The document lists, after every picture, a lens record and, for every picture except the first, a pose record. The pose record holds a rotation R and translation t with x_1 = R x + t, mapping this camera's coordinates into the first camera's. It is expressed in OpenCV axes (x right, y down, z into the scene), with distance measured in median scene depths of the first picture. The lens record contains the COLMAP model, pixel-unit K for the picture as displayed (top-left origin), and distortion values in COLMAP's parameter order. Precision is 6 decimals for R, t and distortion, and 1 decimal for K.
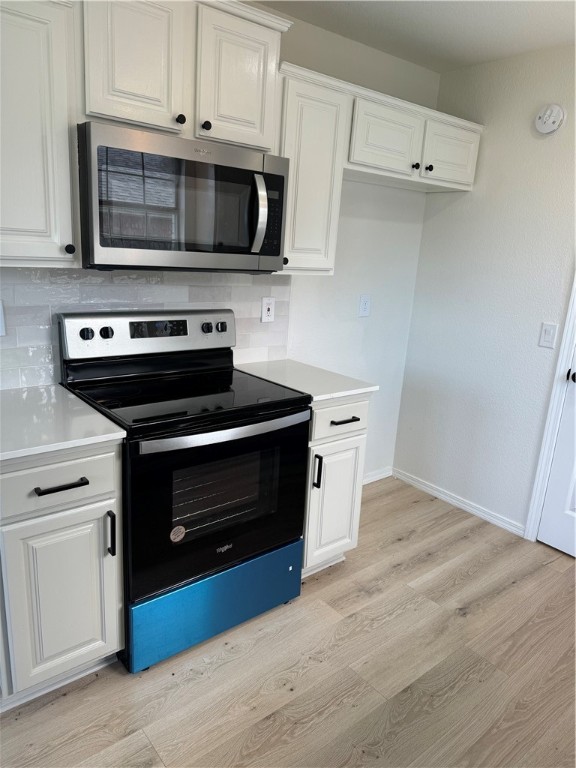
lens RADIAL K [[543.6, 0, 287.9], [0, 543.6, 383.6], [0, 0, 1]] dist [0.051049, -0.033692]
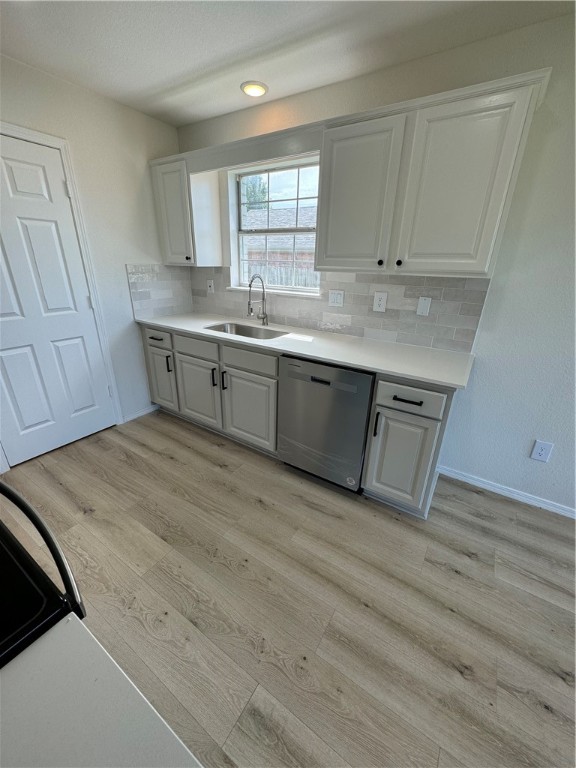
lens RADIAL K [[307.6, 0, 291.3], [0, 307.6, 384.2], [0, 0, 1]] dist [0.001442, 0.000528]
pose [[-0.309589, -0.411221, 0.857352, -0.447933], [0.201803, 0.852695, 0.481858, -0.152229], [-0.929209, 0.322194, -0.181000, 0.682015]]
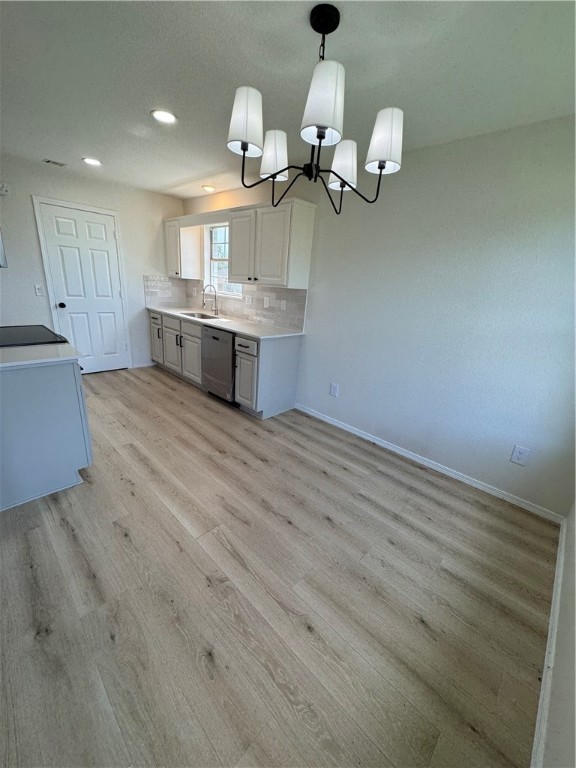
lens RADIAL K [[307.6, 0, 291.3], [0, 307.6, 383.8], [0, 0, 1]] dist [0.001442, 0.000528]
pose [[-0.126416, -0.373967, 0.918786, -1.434469], [0.173210, 0.903666, 0.391645, -0.074554], [-0.976738, 0.208653, -0.049463, 0.151834]]
